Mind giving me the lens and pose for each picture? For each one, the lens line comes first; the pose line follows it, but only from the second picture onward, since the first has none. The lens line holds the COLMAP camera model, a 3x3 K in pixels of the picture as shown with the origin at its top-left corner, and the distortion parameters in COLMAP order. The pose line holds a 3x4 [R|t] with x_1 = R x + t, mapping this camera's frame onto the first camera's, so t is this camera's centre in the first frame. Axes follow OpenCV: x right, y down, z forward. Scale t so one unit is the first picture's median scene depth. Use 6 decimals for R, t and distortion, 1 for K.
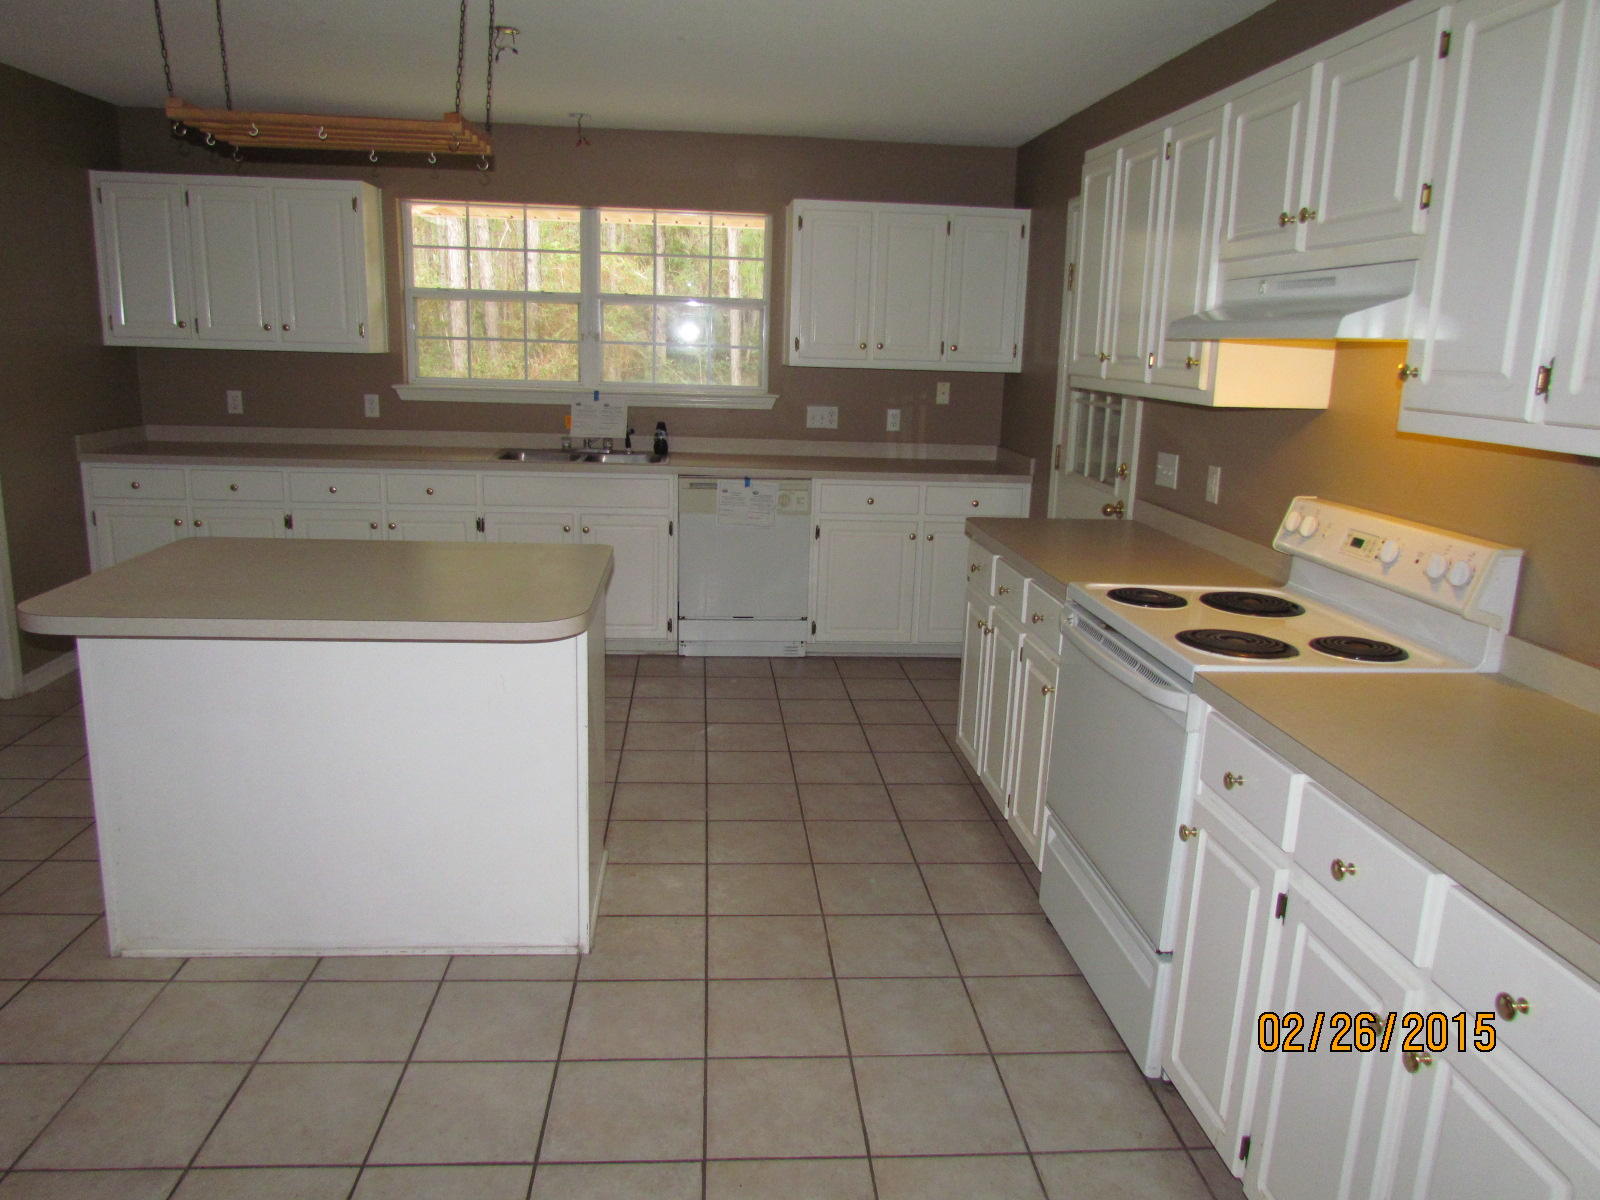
lens RADIAL K [[1144.5, 0, 801.9], [0, 1144.5, 598.7], [0, 0, 1]] dist [-0.025515, 0.005454]
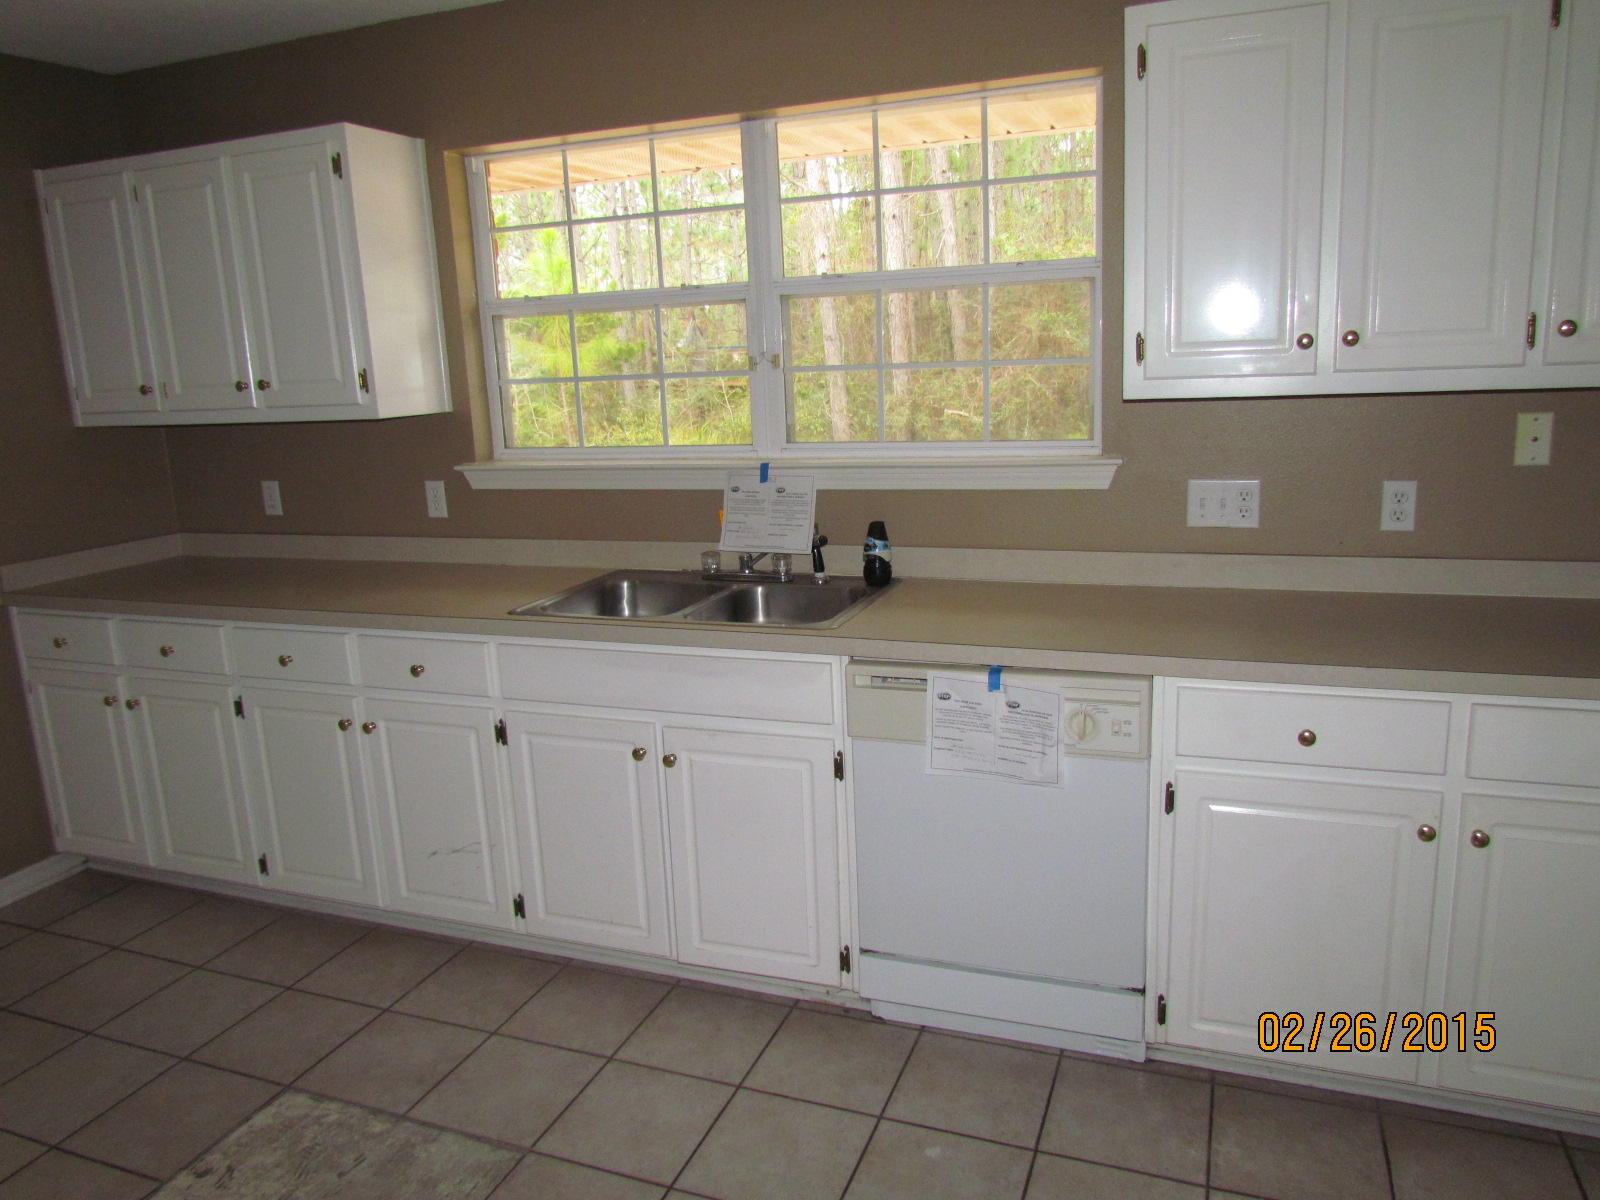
lens RADIAL K [[1144.5, 0, 802.7], [0, 1144.5, 604.8], [0, 0, 1]] dist [-0.025515, 0.005454]
pose [[0.898012, 0.023170, -0.439361, 0.070097], [-0.023696, 0.999710, 0.004287, -0.119866], [0.439333, 0.006561, 0.898300, 0.535405]]
